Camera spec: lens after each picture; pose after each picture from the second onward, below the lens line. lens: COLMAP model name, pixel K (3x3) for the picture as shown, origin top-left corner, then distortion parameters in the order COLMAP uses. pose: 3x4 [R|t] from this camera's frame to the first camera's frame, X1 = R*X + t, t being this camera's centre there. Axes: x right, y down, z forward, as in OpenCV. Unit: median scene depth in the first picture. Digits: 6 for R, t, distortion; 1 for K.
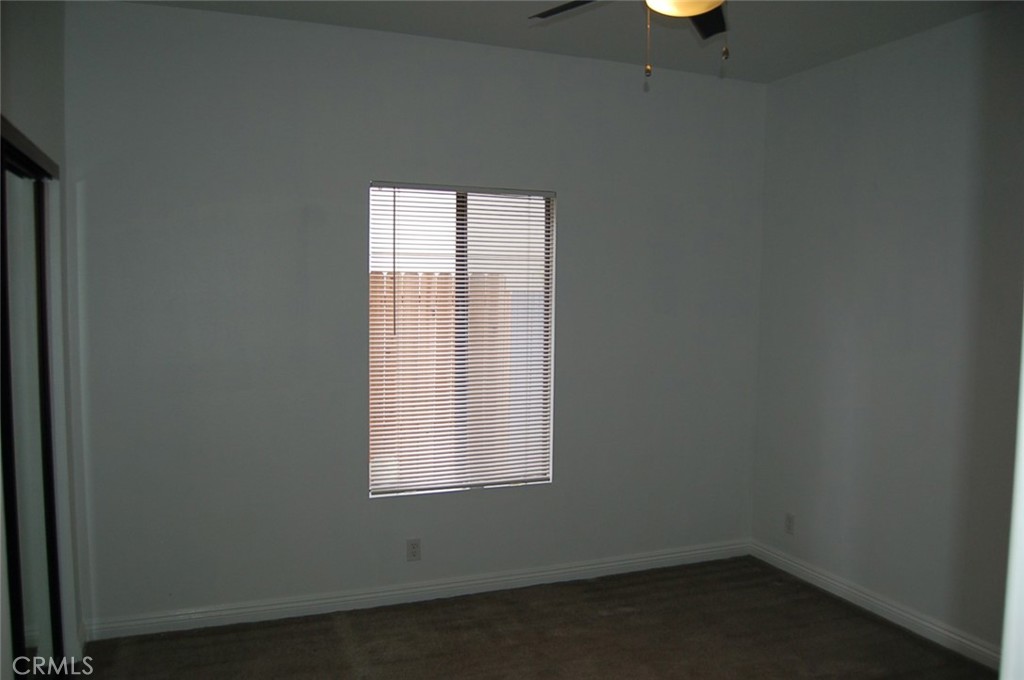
lens RADIAL K [[796.3, 0, 510.5], [0, 796.3, 354.2], [0, 0, 1]] dist [-0.070905, 0.005070]
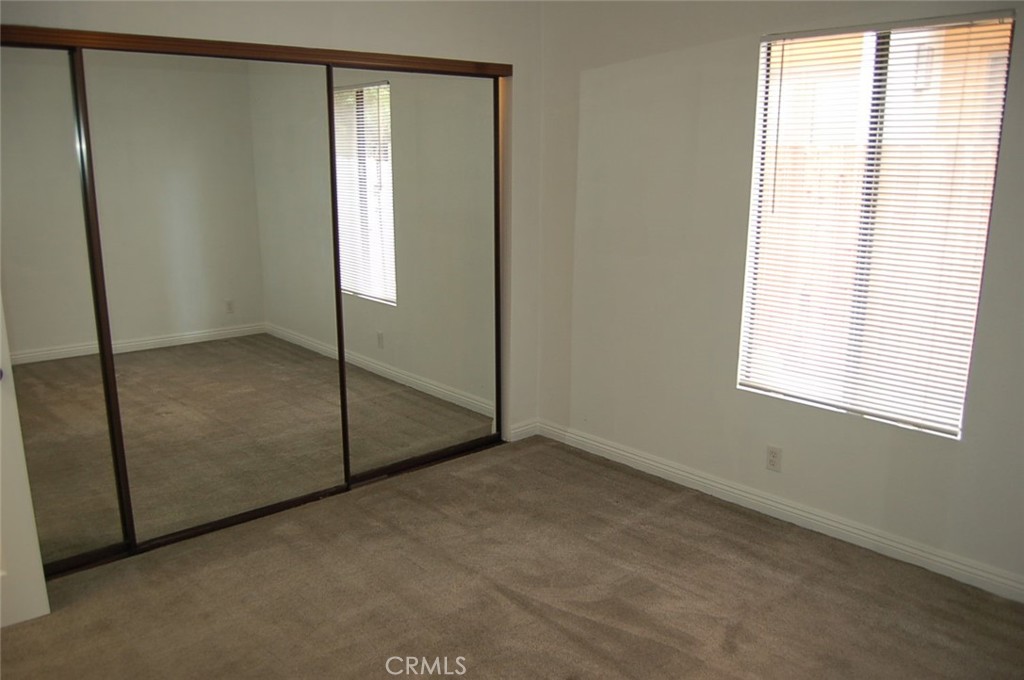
lens RADIAL K [[796.3, 0, 510.5], [0, 796.3, 354.2], [0, 0, 1]] dist [-0.070905, 0.005070]
pose [[0.347214, 0.204664, -0.915180, 0.564135], [-0.072577, 0.978832, 0.191364, -0.017145], [0.934973, -0.000023, 0.354718, 0.408235]]
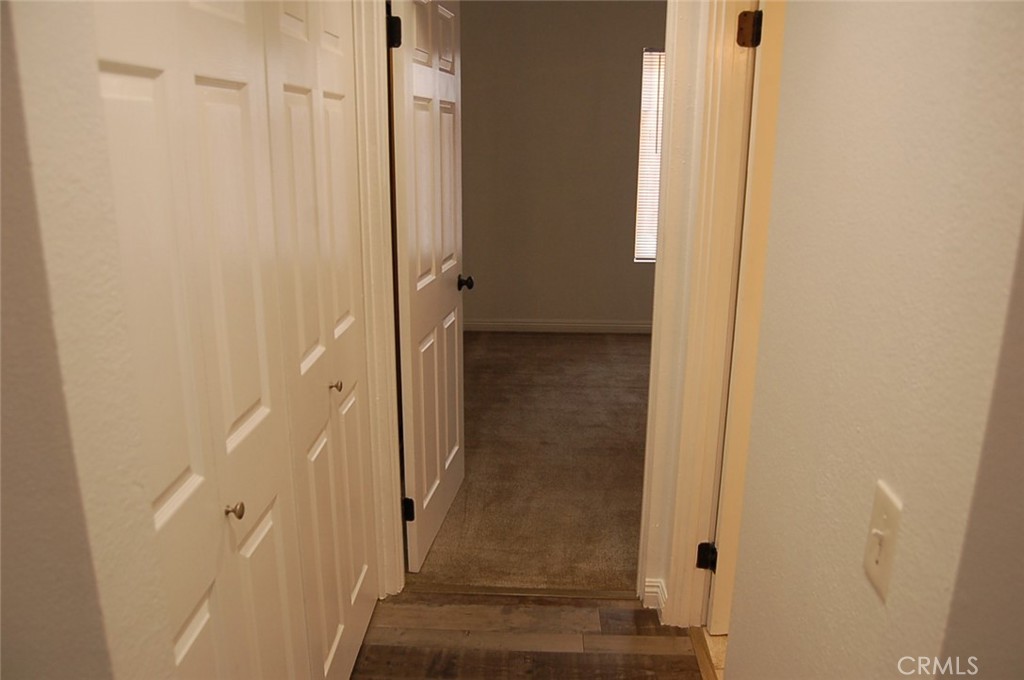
lens RADIAL K [[796.3, 0, 510.5], [0, 796.3, 354.2], [0, 0, 1]] dist [-0.070905, 0.005070]
pose [[0.911666, 0.100826, -0.398370, 0.233944], [-0.020576, 0.979416, 0.200799, 0.050120], [0.410416, -0.174865, 0.894975, -0.505097]]
